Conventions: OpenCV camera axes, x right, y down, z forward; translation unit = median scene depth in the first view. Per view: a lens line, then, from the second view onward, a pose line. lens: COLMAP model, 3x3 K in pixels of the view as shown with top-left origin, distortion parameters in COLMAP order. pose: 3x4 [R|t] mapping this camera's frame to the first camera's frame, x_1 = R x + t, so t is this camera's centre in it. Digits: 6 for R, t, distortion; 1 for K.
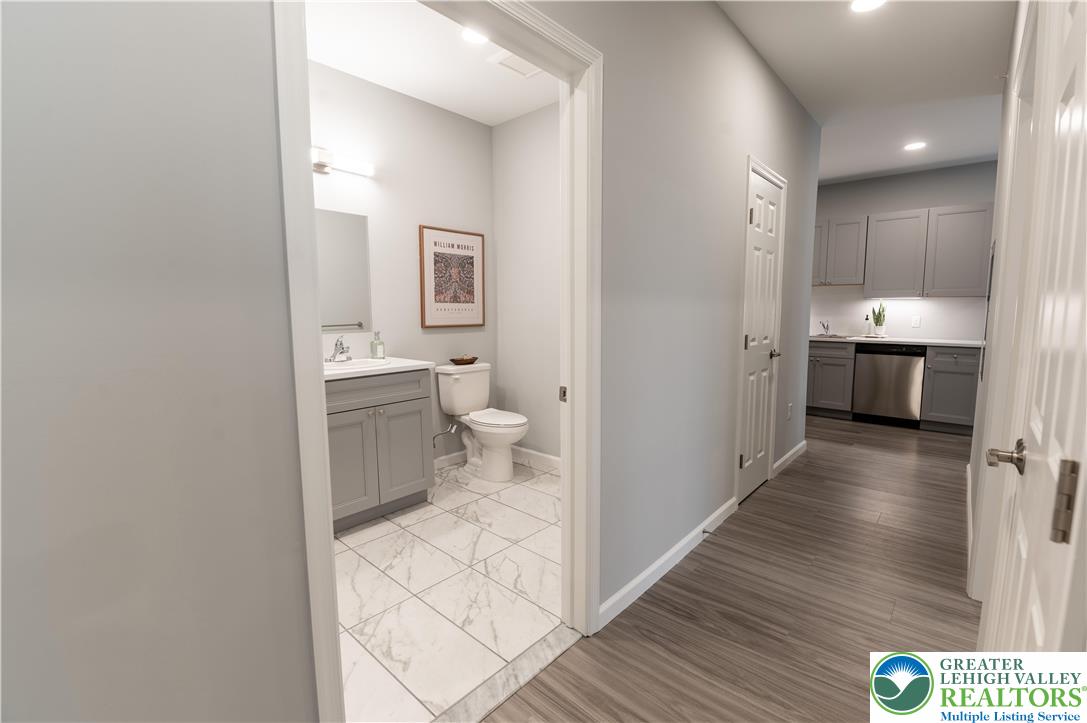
lens RADIAL K [[479.6, 0, 559.6], [0, 479.6, 358.5], [0, 0, 1]] dist [-0.008596, -0.005325]
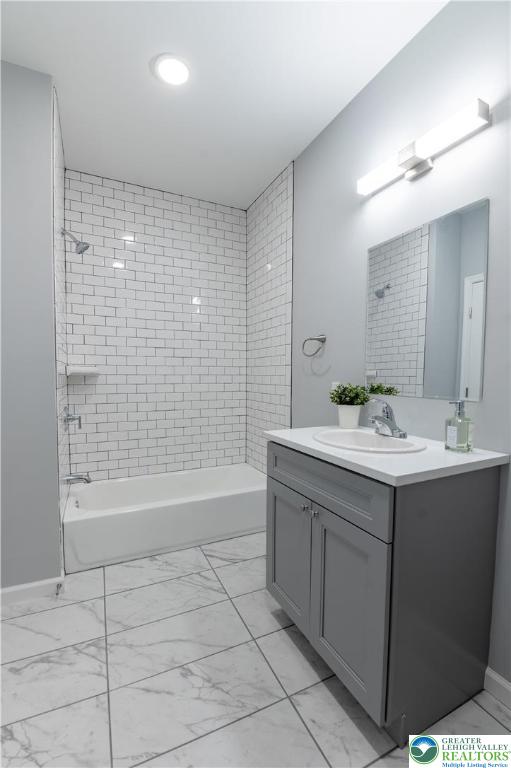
lens RADIAL K [[338.8, 0, 249.9], [0, 338.8, 386.7], [0, 0, 1]] dist [-0.008596, -0.005325]
pose [[-0.408044, 0.041914, -0.912000, 0.077704], [-0.097597, 0.991219, 0.089221, -0.083585], [0.907731, 0.125414, -0.400370, 0.930291]]
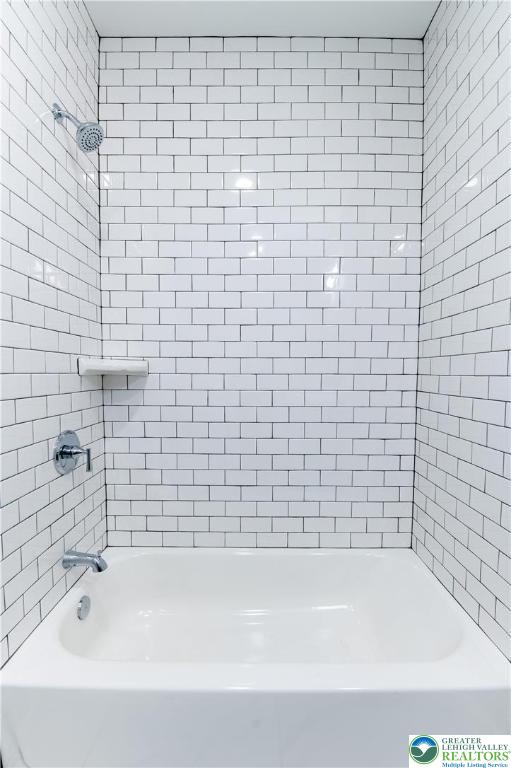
lens RADIAL K [[338.8, 0, 260.2], [0, 338.8, 390.3], [0, 0, 1]] dist [-0.008596, -0.005325]
pose [[-0.748863, 0.045181, -0.661183, -0.335701], [-0.067962, 0.987178, 0.144433, -0.060257], [0.659231, 0.153096, -0.736191, 0.729934]]
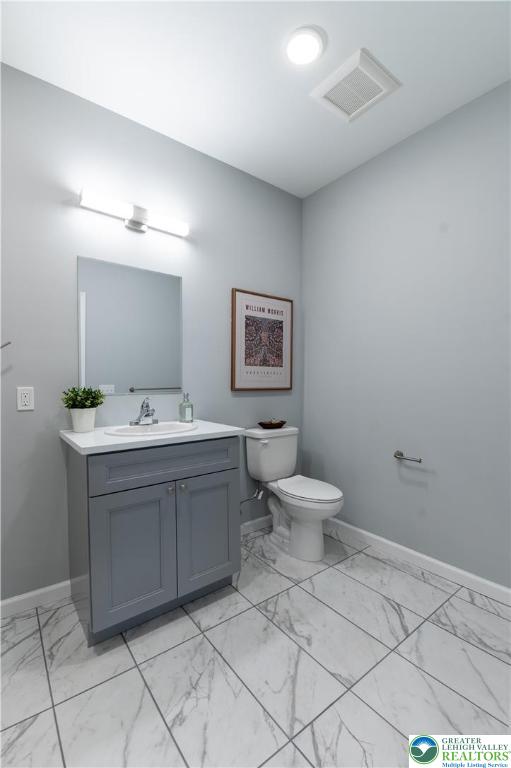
lens RADIAL K [[338.8, 0, 264.0], [0, 338.8, 390.4], [0, 0, 1]] dist [-0.008596, -0.005325]
pose [[0.983532, 0.009345, -0.180494, -0.106054], [-0.022927, 0.997045, -0.073313, -0.016105], [0.179276, 0.076244, 0.980840, 0.362347]]
